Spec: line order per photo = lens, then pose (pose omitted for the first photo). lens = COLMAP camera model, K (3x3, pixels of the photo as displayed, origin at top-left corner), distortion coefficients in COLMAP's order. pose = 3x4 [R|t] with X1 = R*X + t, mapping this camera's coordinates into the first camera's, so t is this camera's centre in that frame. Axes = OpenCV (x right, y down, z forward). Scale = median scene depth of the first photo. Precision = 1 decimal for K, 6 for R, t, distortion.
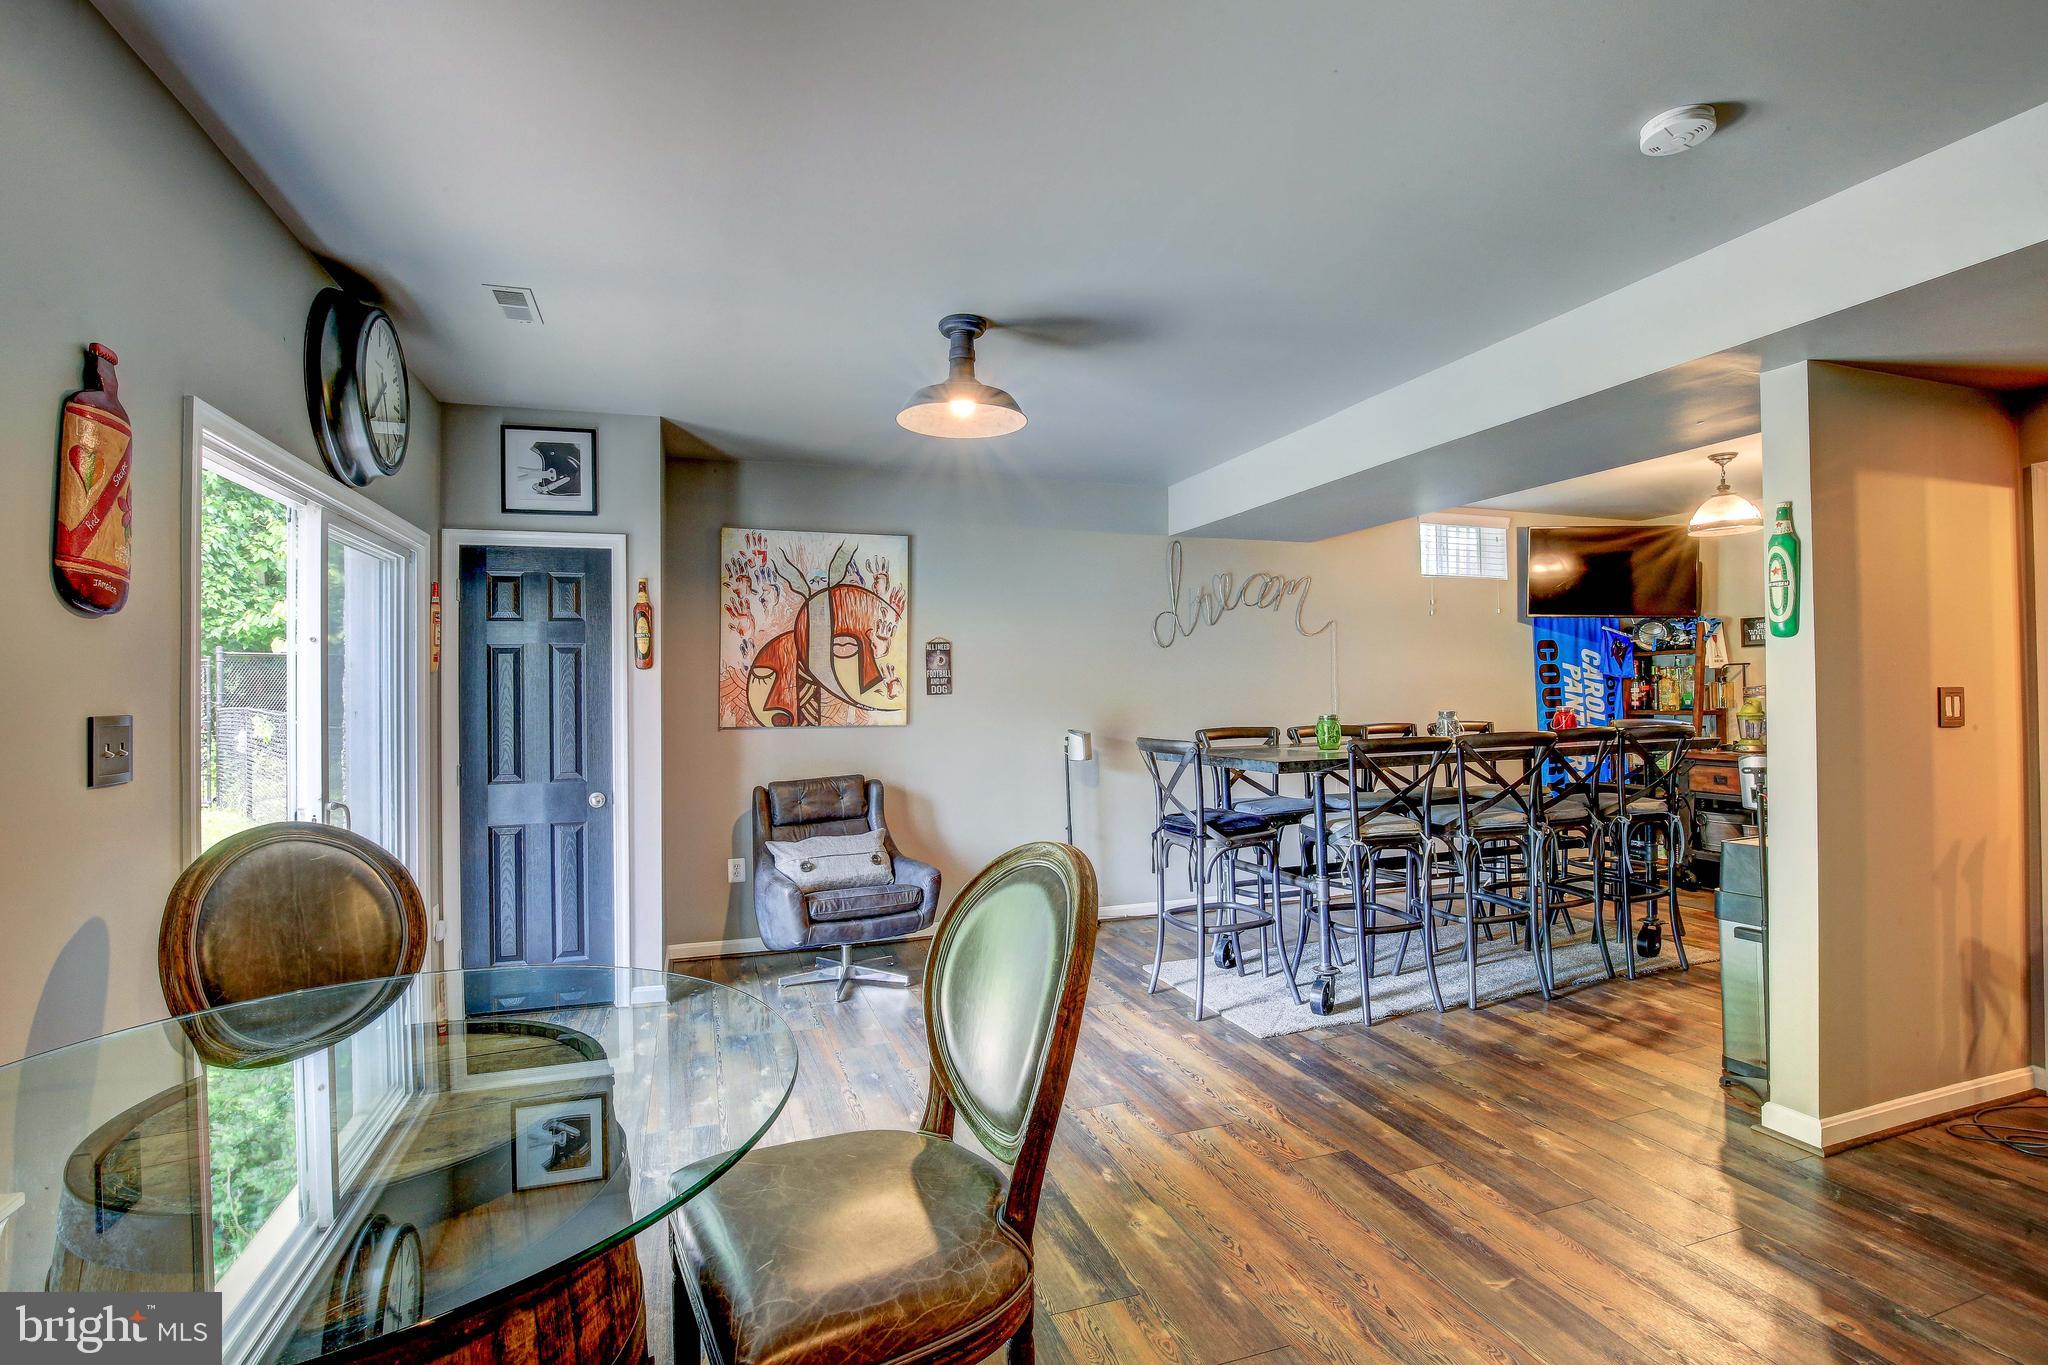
lens RADIAL K [[941.5, 0, 1007.5], [0, 941.5, 679.8], [0, 0, 1]] dist [-0.033062, 0.006142]
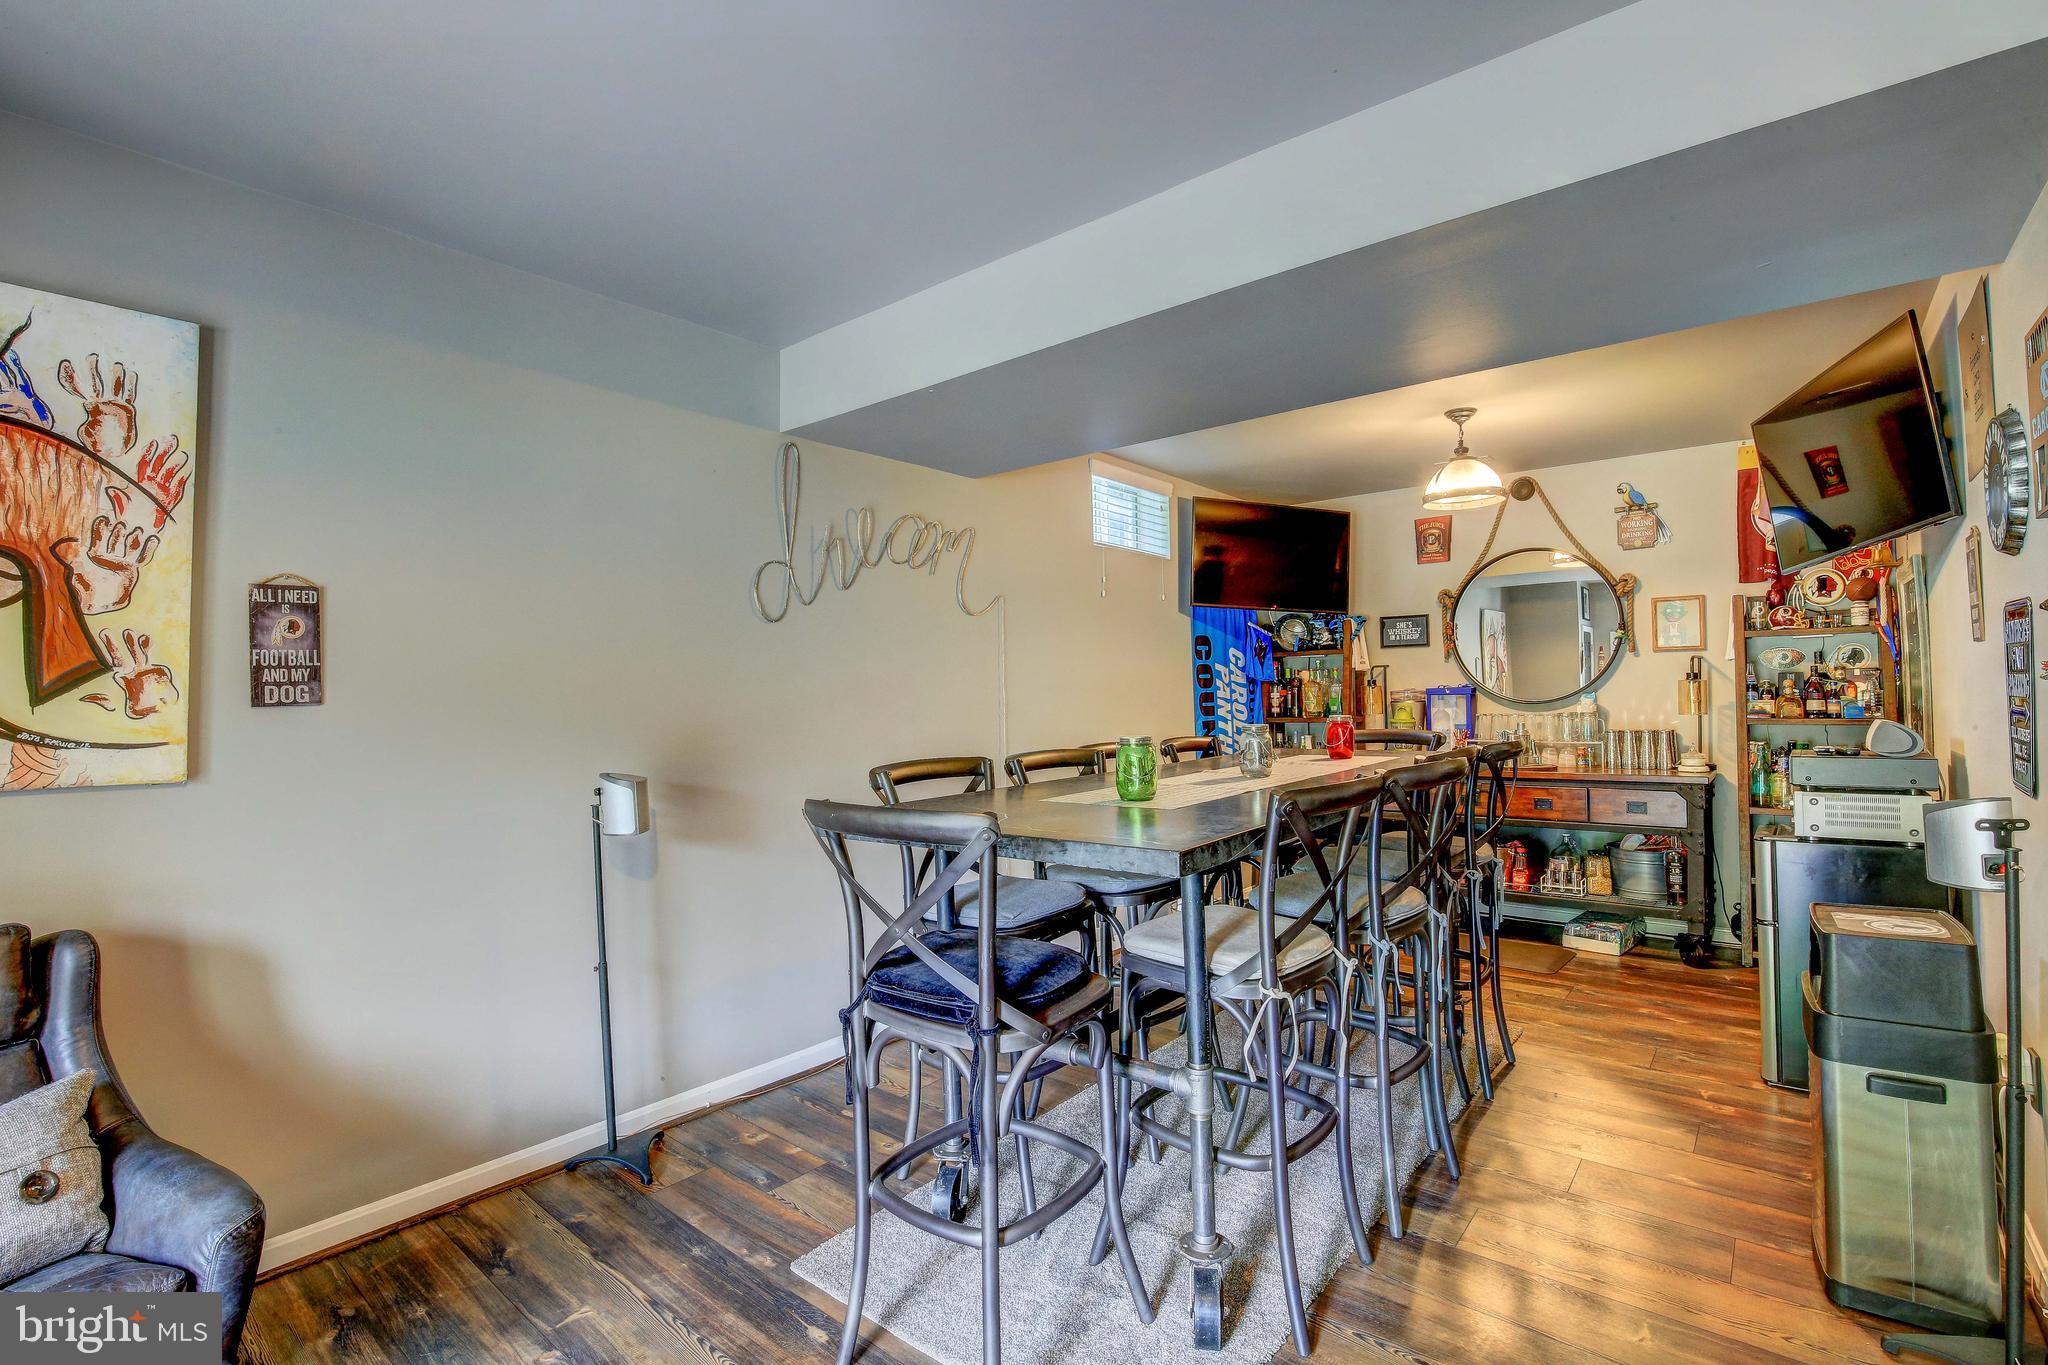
lens RADIAL K [[941.5, 0, 1005.6], [0, 941.5, 675.6], [0, 0, 1]] dist [-0.033062, 0.006142]
pose [[0.857506, 0.008324, 0.514407, -0.008436], [-0.000719, 0.999888, -0.014981, 0.008203], [-0.514474, 0.012476, 0.857415, 0.488648]]
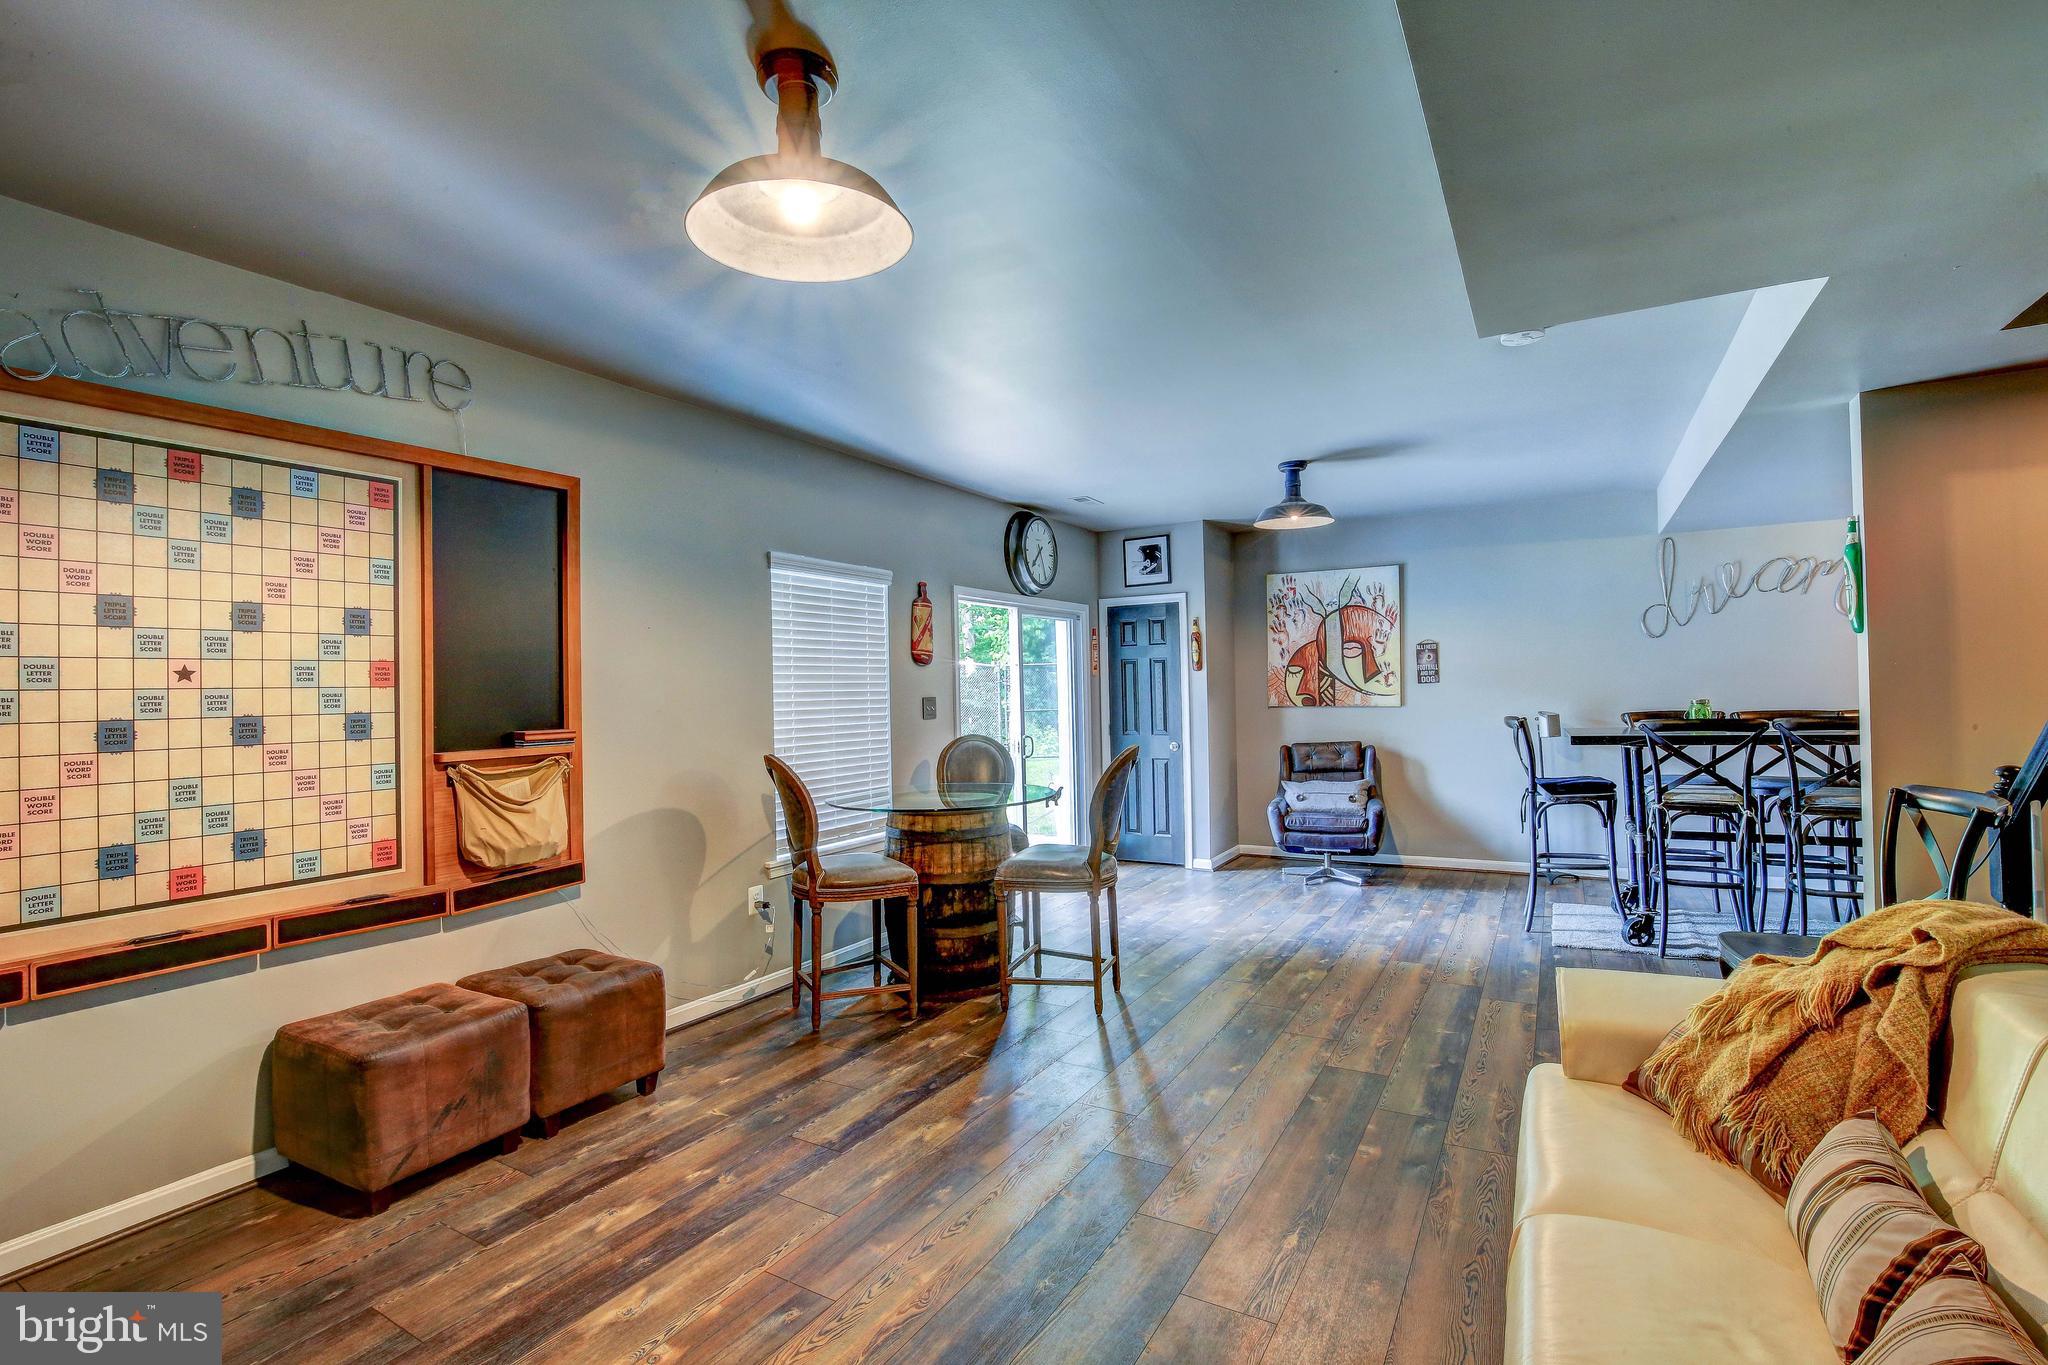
lens RADIAL K [[941.5, 0, 1012.0], [0, 941.5, 685.3], [0, 0, 1]] dist [-0.033062, 0.006142]
pose [[0.659468, -0.006701, -0.751703, 0.549694], [0.024156, 0.999633, 0.012281, -0.011891], [0.751344, -0.026257, 0.659388, -0.307412]]
